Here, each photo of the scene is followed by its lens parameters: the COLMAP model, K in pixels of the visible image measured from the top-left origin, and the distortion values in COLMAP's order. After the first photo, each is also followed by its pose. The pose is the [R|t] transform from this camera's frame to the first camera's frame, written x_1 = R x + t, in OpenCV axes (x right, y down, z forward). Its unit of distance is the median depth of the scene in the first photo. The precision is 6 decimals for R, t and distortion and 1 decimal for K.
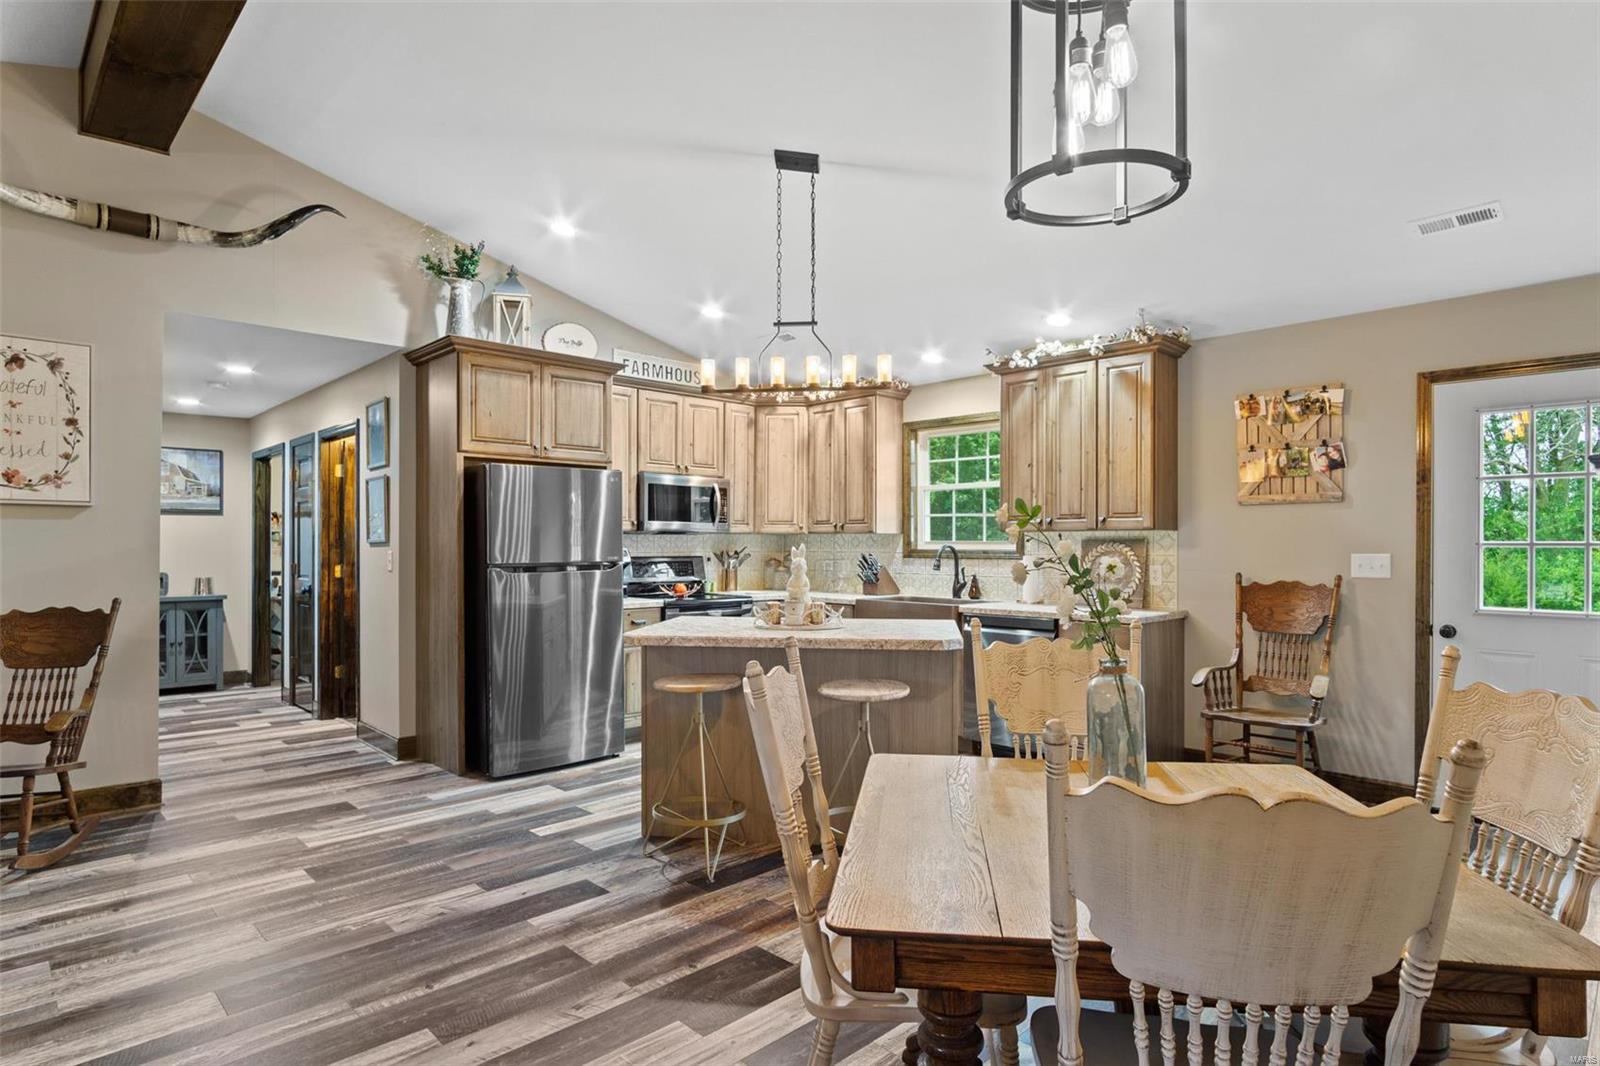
lens RADIAL K [[861.9, 0, 797.8], [0, 861.9, 545.2], [0, 0, 1]] dist [-0.000543, 0.000372]
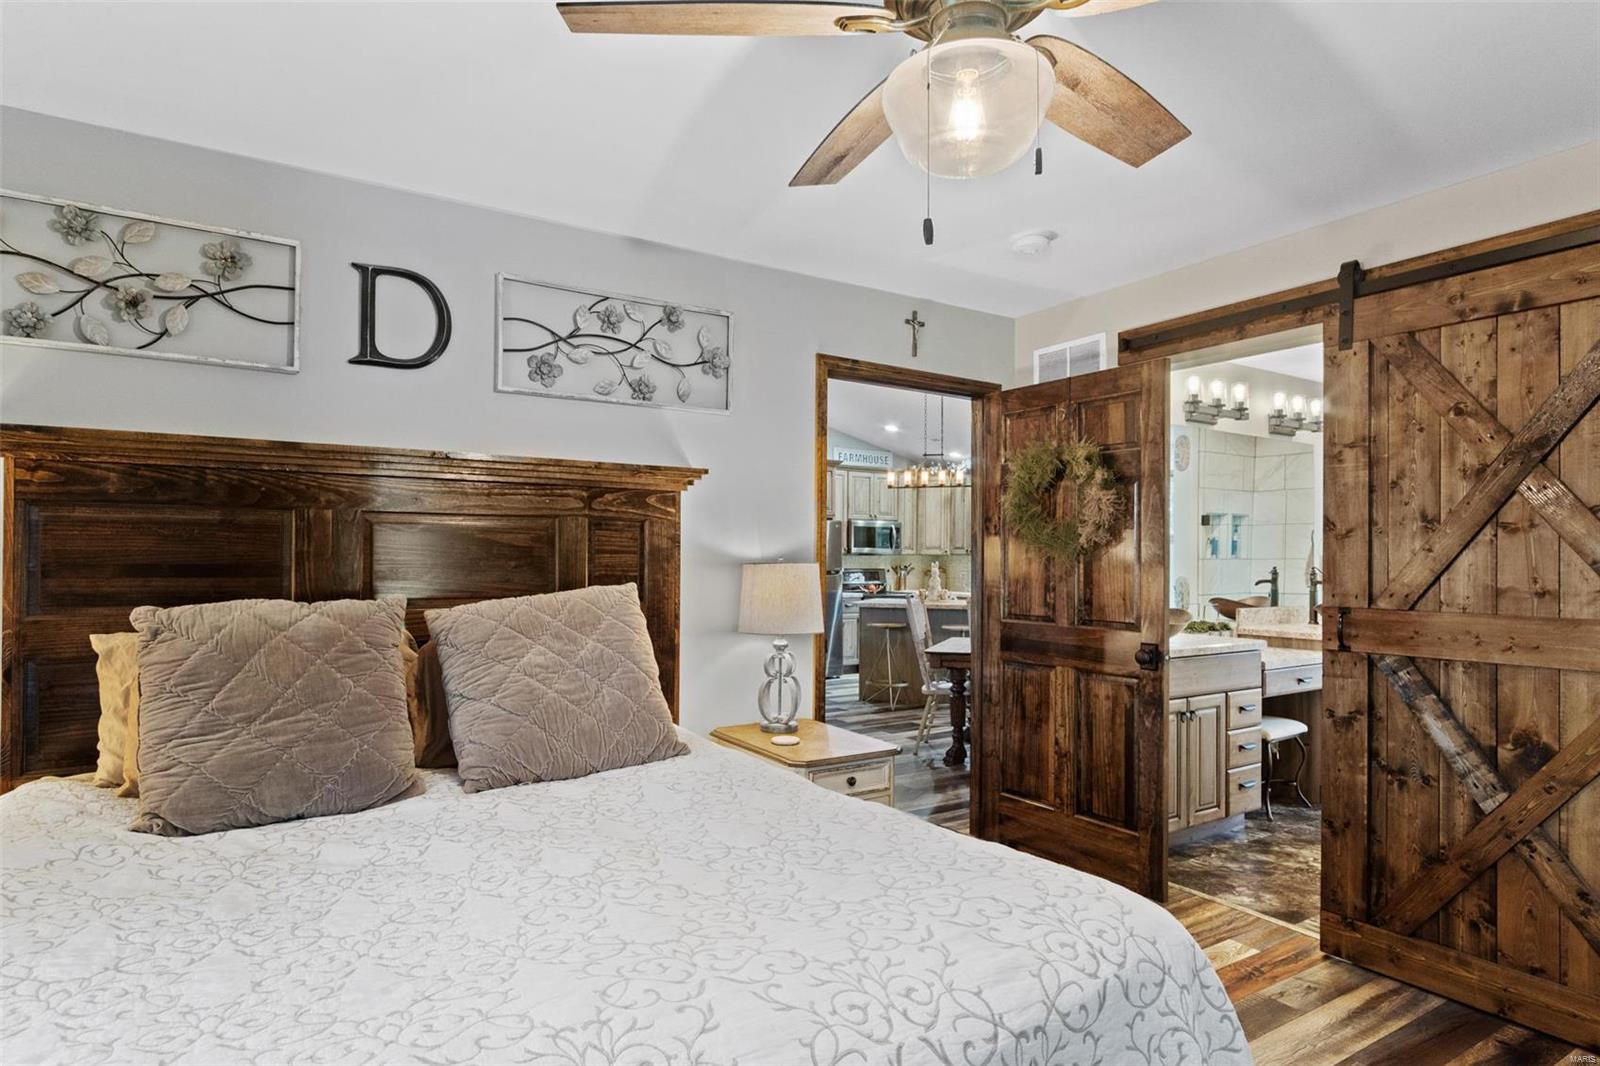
lens RADIAL K [[861.9, 0, 792.3], [0, 861.9, 541.7], [0, 0, 1]] dist [-0.000543, 0.000372]
pose [[0.979169, 0.000298, -0.203045, 0.056936], [-0.005429, 0.999680, -0.024716, 0.003554], [0.202973, 0.025304, 0.978857, -0.725457]]
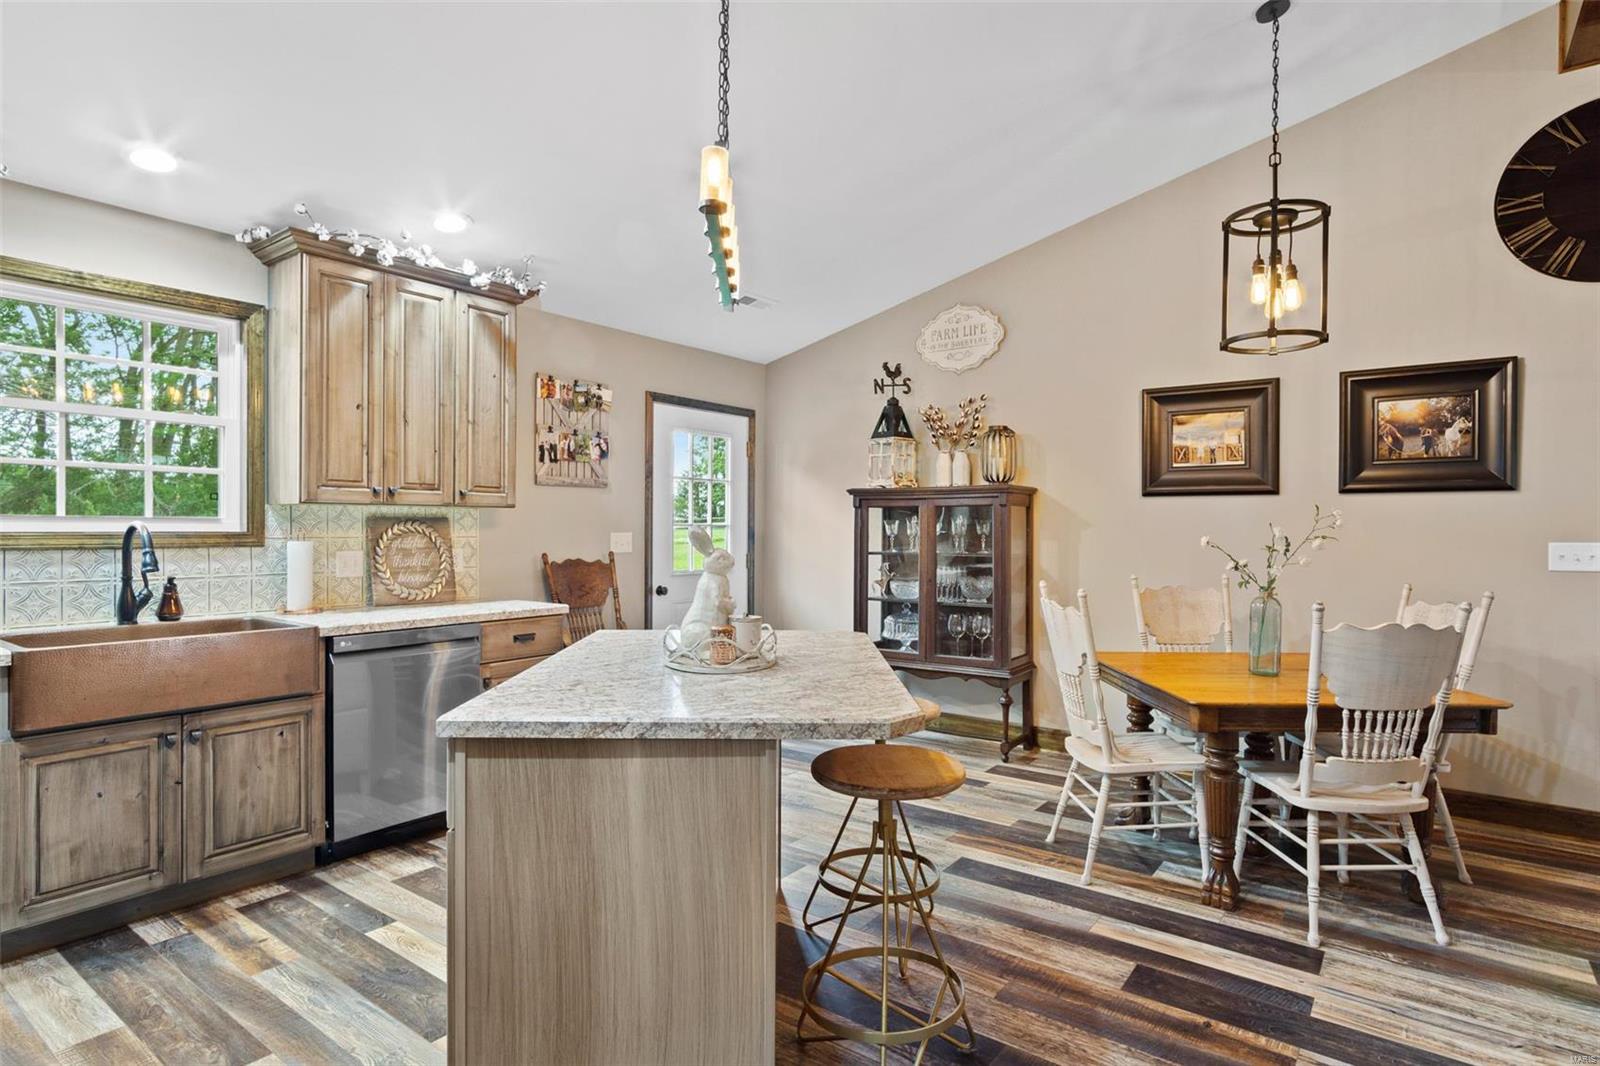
lens RADIAL K [[861.9, 0, 796.7], [0, 861.9, 521.6], [0, 0, 1]] dist [-0.000543, 0.000372]
pose [[-0.160304, -0.001124, 0.987067, -0.393095], [-0.009775, 0.999952, -0.000449, -0.005016], [-0.987019, -0.009721, -0.160307, 0.669834]]
